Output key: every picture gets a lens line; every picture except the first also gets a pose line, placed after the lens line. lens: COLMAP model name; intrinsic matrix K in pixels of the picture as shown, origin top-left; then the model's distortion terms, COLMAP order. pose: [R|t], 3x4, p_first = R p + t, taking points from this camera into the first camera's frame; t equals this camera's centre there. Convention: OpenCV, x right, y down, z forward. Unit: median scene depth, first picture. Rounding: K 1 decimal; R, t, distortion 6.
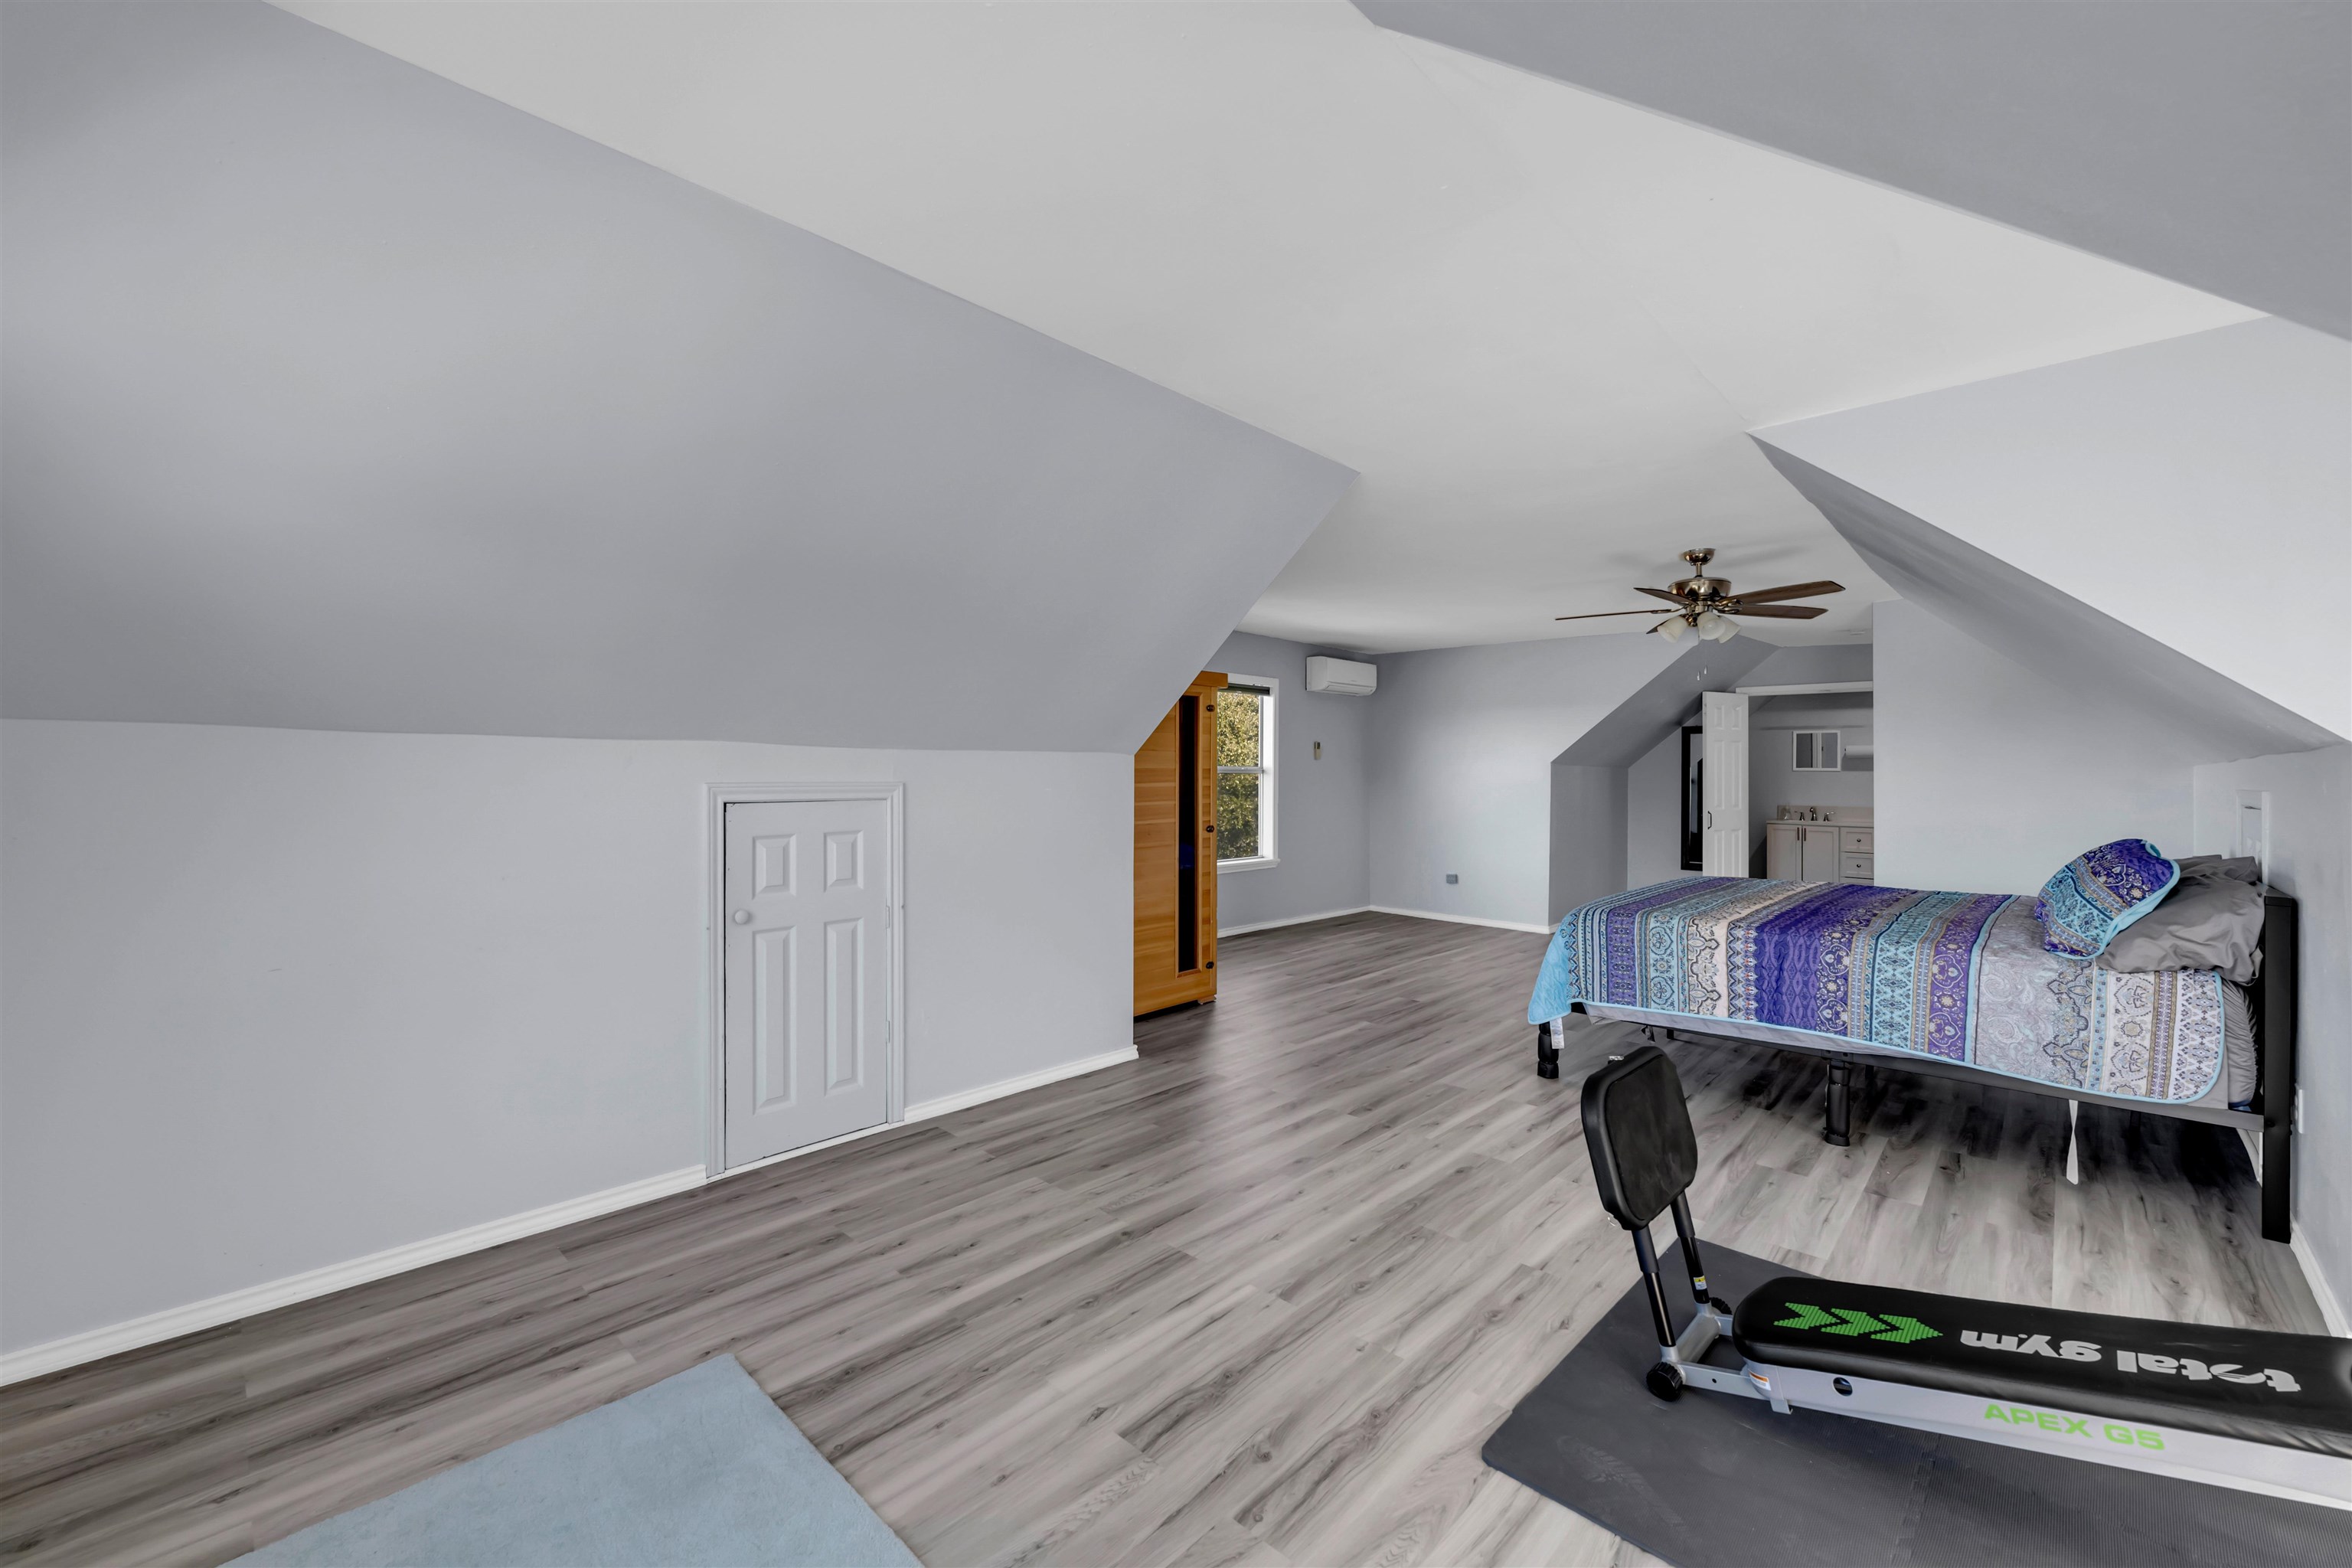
lens RADIAL K [[950.6, 0, 1167.2], [0, 950.6, 787.3], [0, 0, 1]] dist [-0.001079, -0.000245]
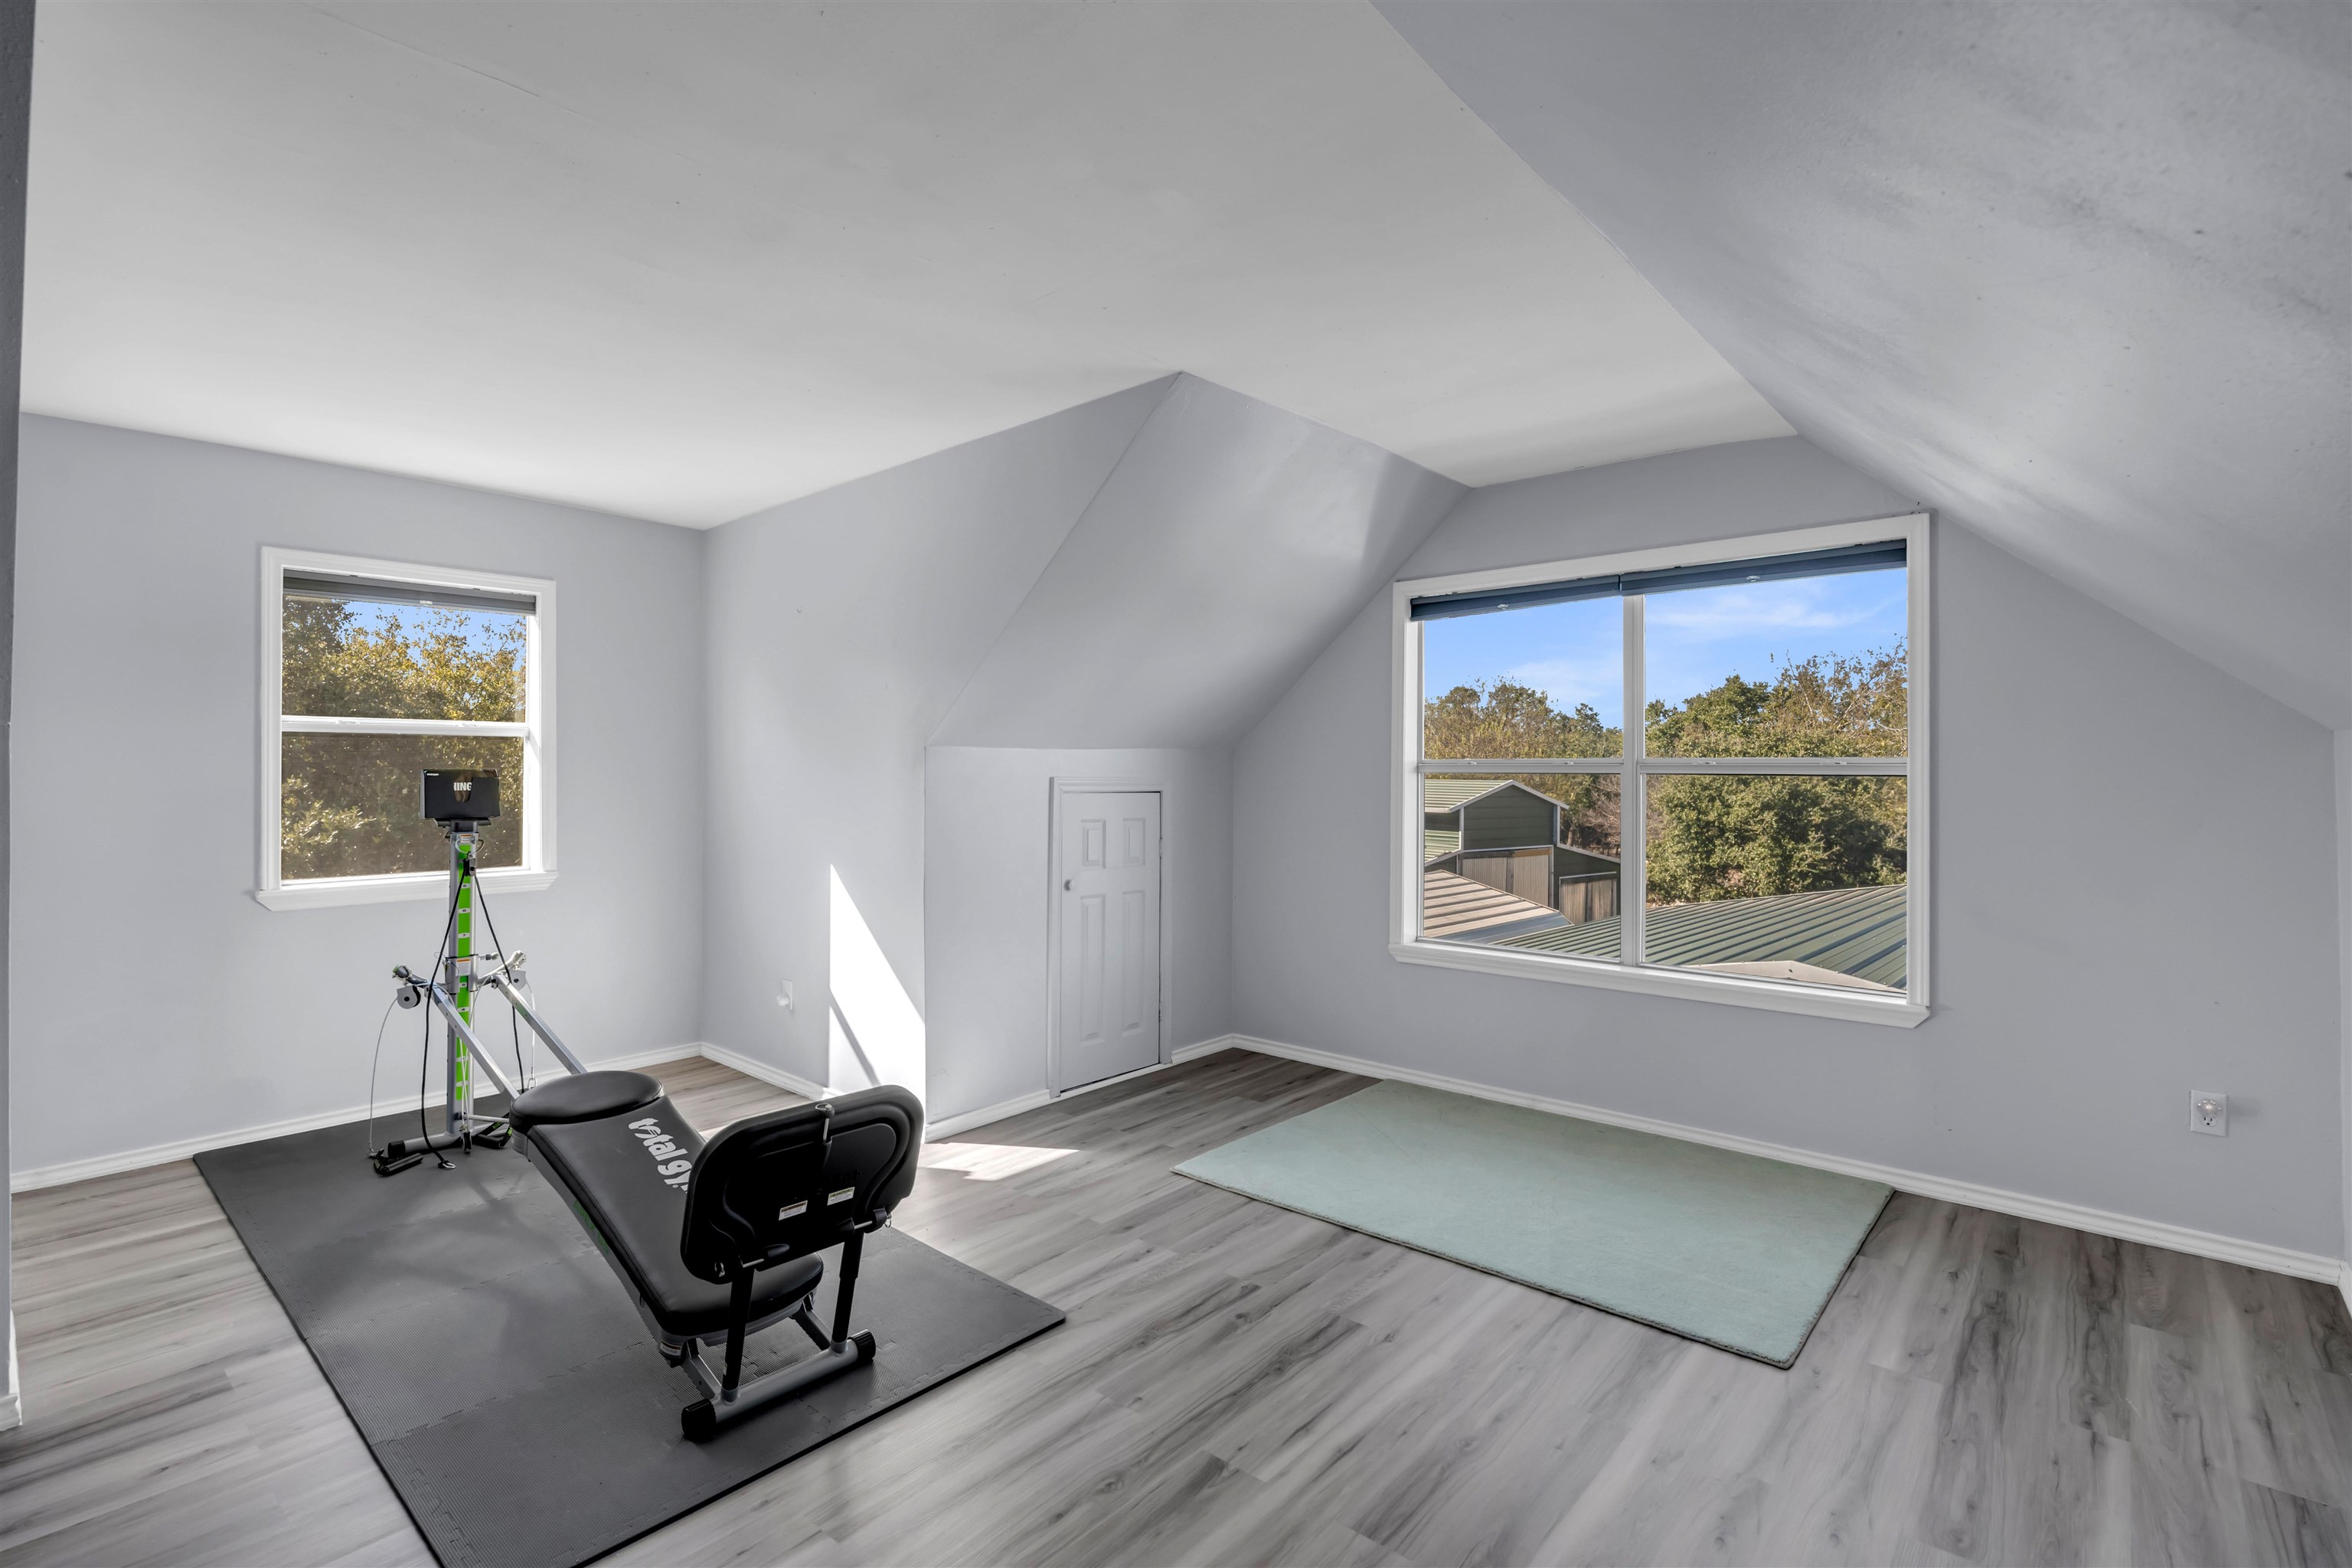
lens RADIAL K [[1098.4, 0, 1174.8], [0, 1098.4, 766.3], [0, 0, 1]] dist [0.000140, 0.000083]
pose [[-0.998587, -0.007982, -0.052530, 0.233179], [-0.008402, 0.999934, 0.007773, -0.025155], [0.052464, 0.008203, -0.998589, 2.091568]]
